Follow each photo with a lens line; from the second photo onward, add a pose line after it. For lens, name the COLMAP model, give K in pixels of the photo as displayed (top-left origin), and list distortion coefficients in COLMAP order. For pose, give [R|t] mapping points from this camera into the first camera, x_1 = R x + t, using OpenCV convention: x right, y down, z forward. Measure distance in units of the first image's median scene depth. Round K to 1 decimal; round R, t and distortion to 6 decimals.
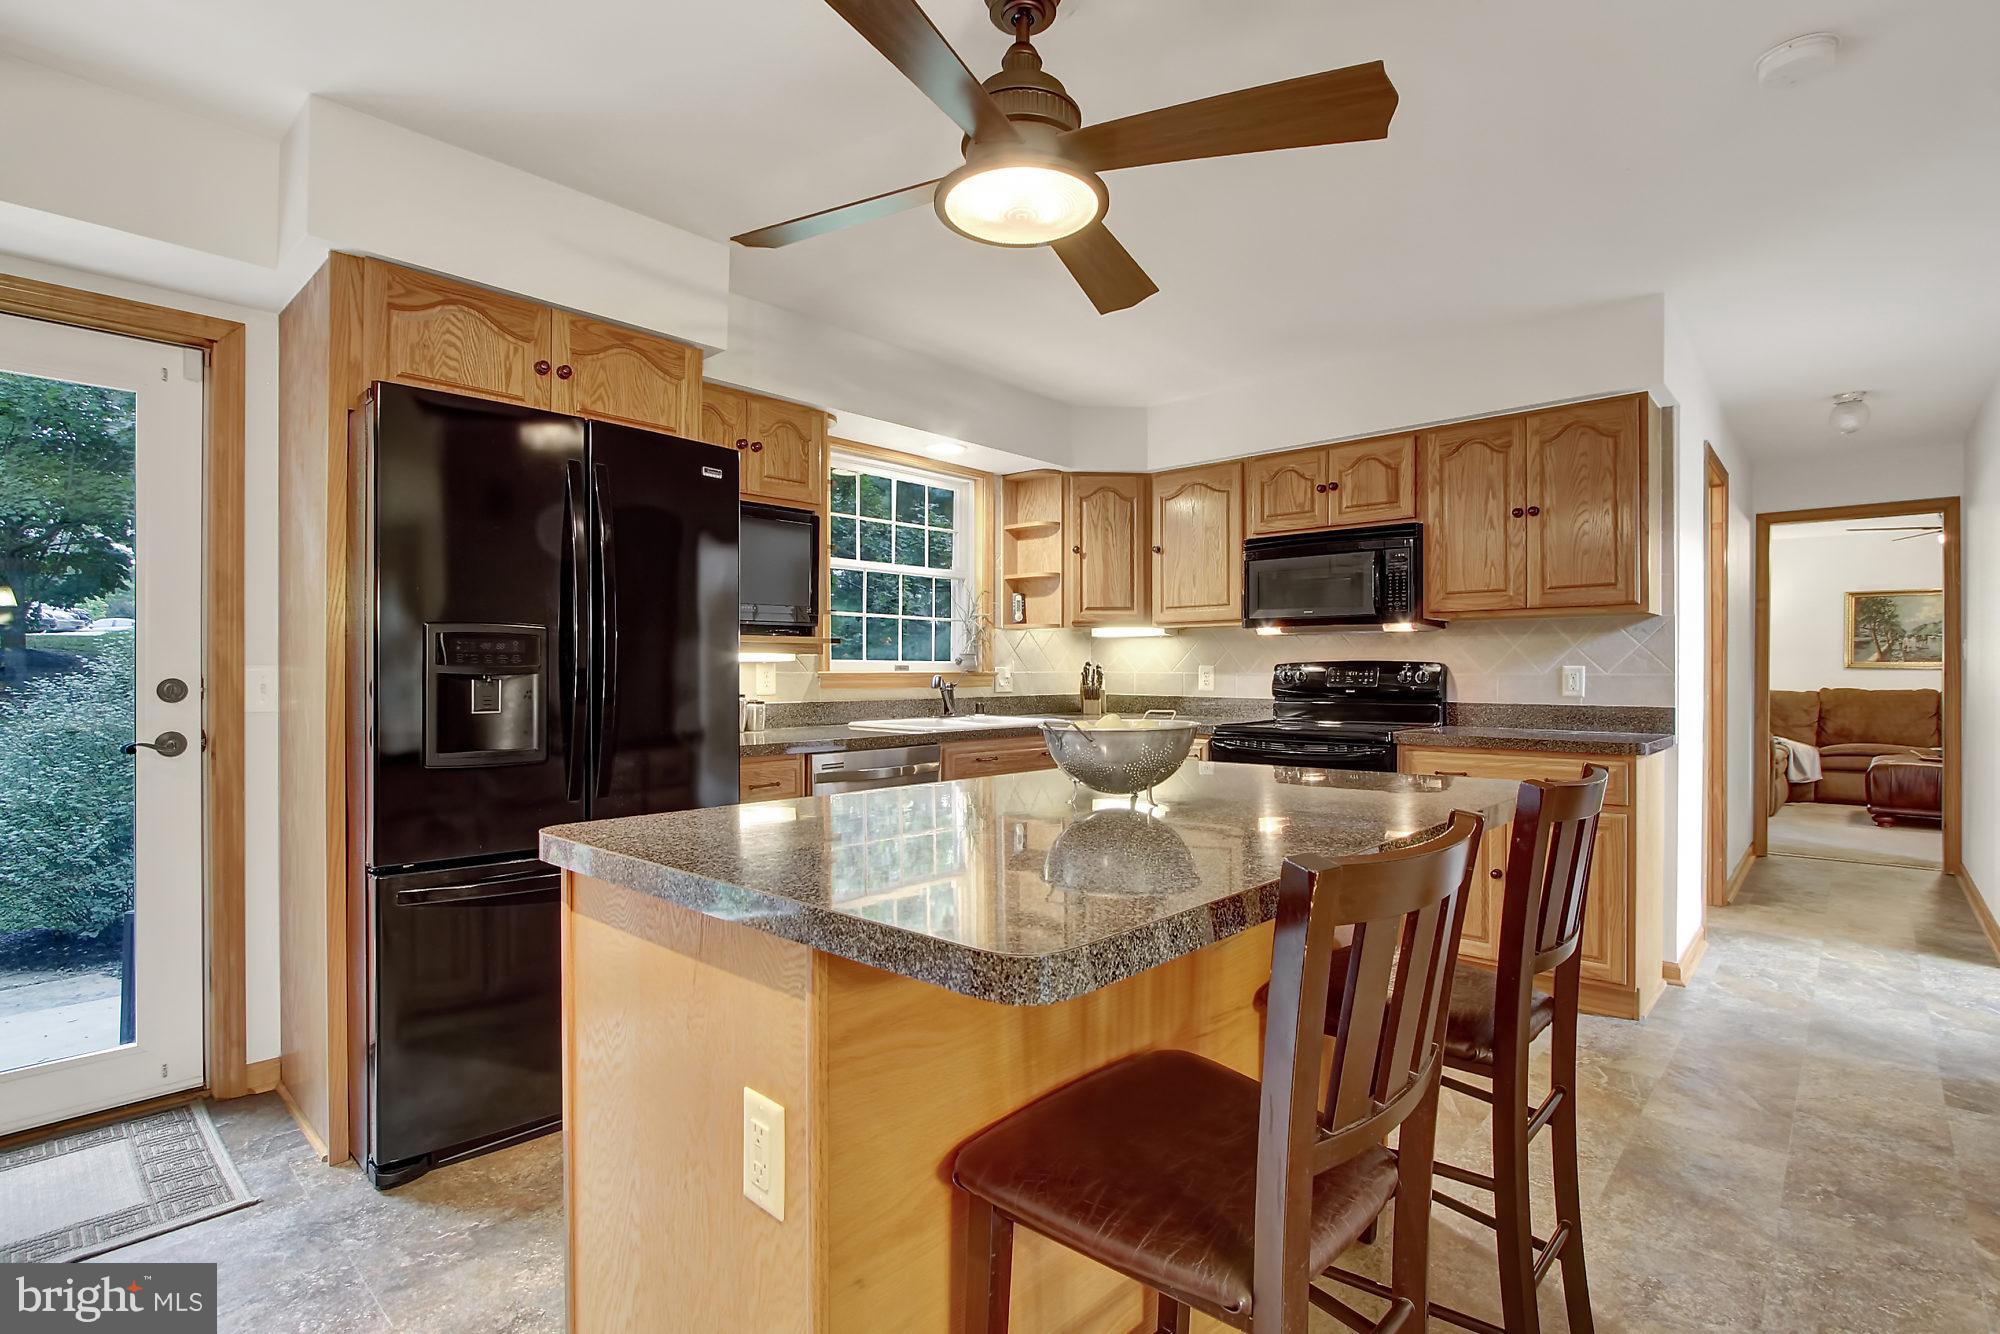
lens RADIAL K [[959.7, 0, 998.9], [0, 959.7, 668.4], [0, 0, 1]] dist [-0.000554, 0.000553]
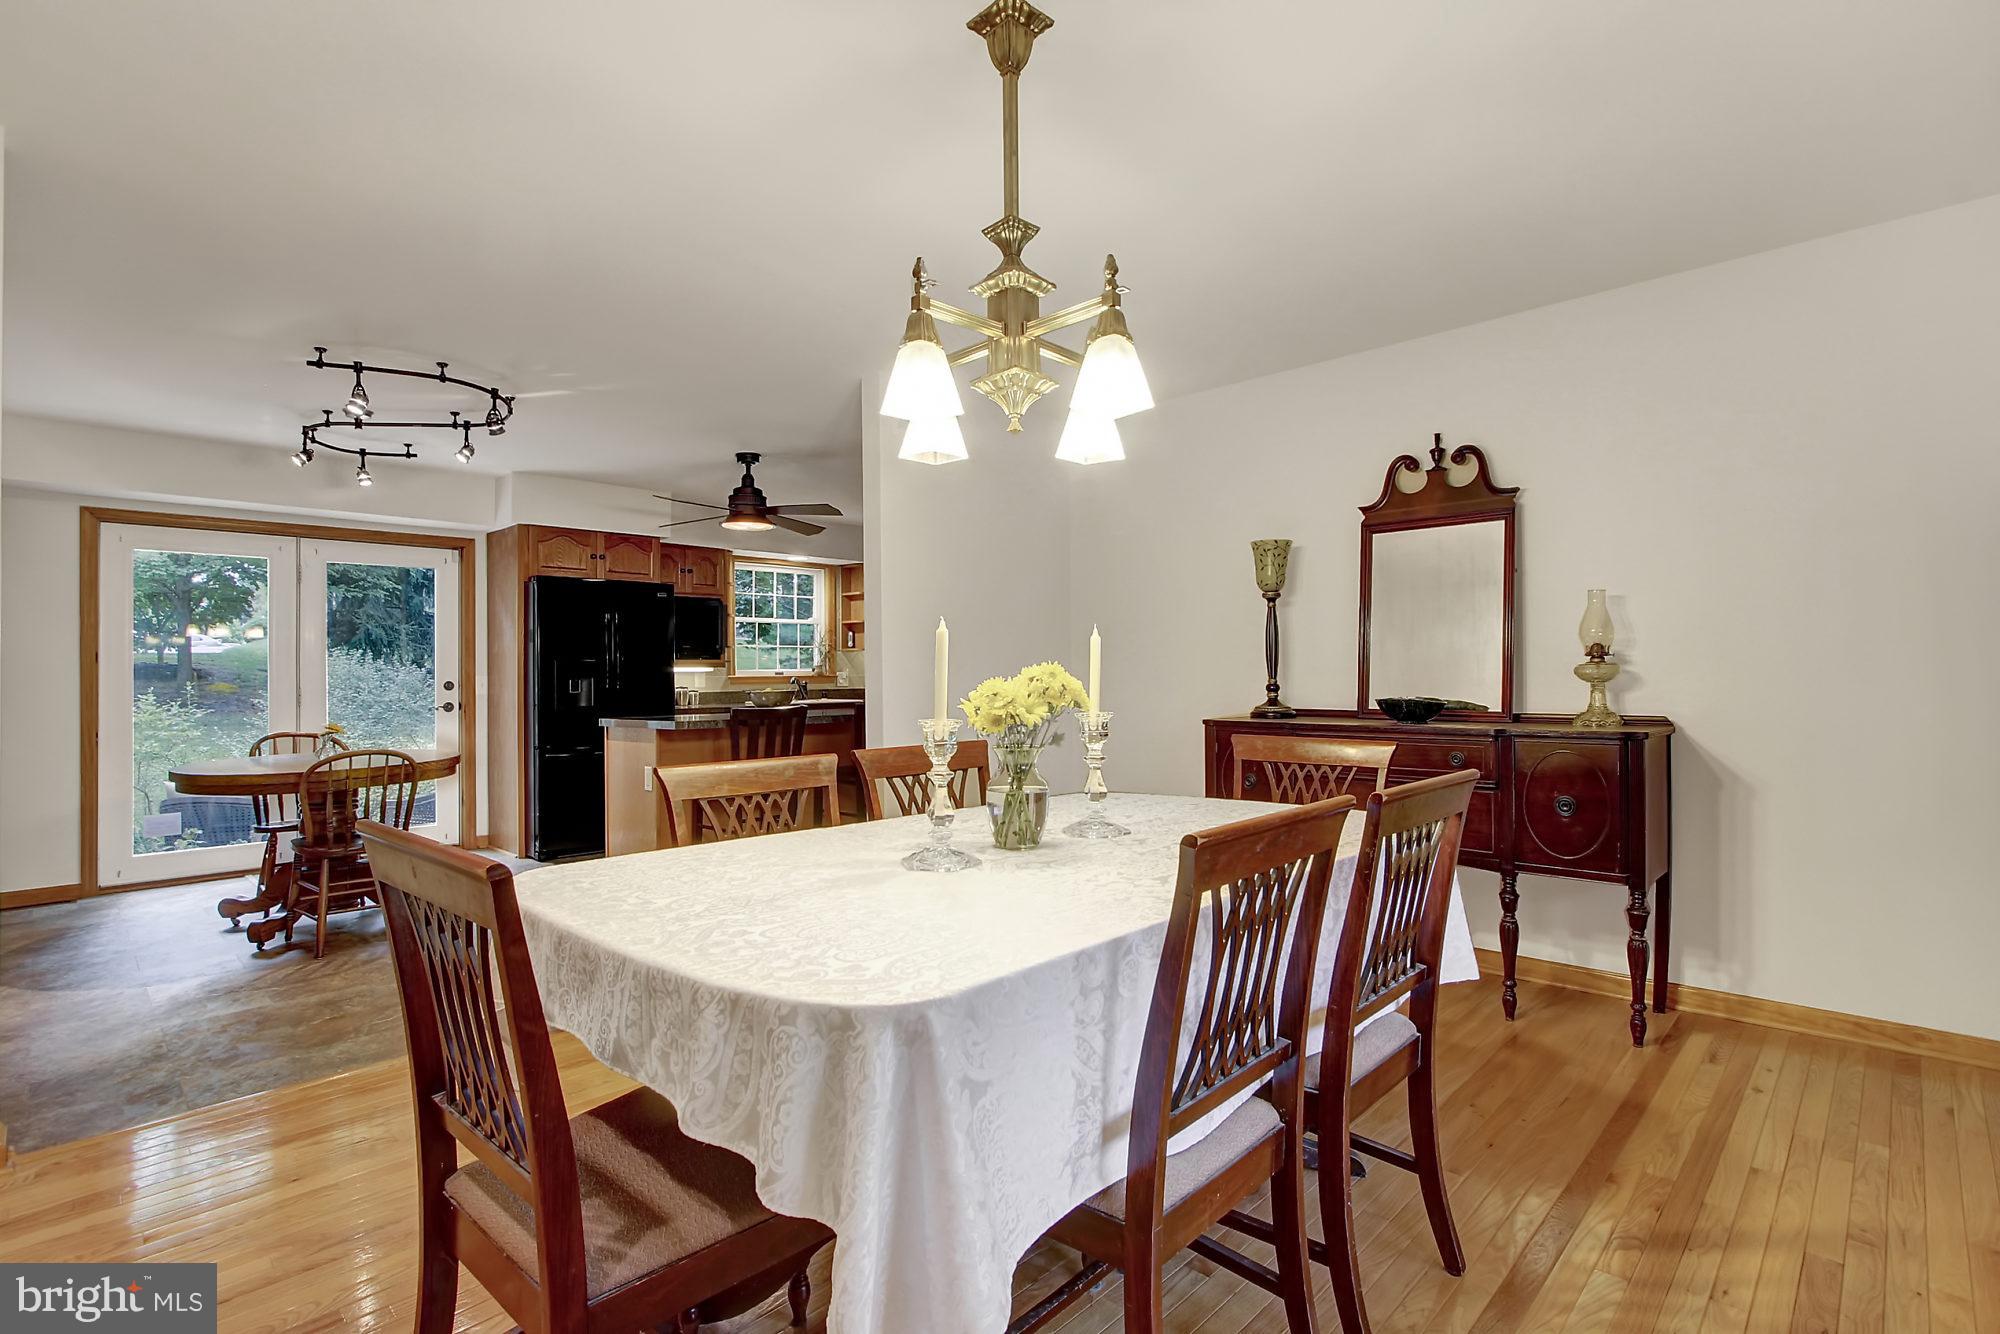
lens RADIAL K [[959.7, 0, 999.4], [0, 959.7, 652.5], [0, 0, 1]] dist [-0.000554, 0.000553]
pose [[0.999722, -0.009264, -0.021695, 0.483551], [0.008835, 0.999765, -0.019802, -0.001235], [0.021874, 0.019605, 0.999569, -1.121783]]
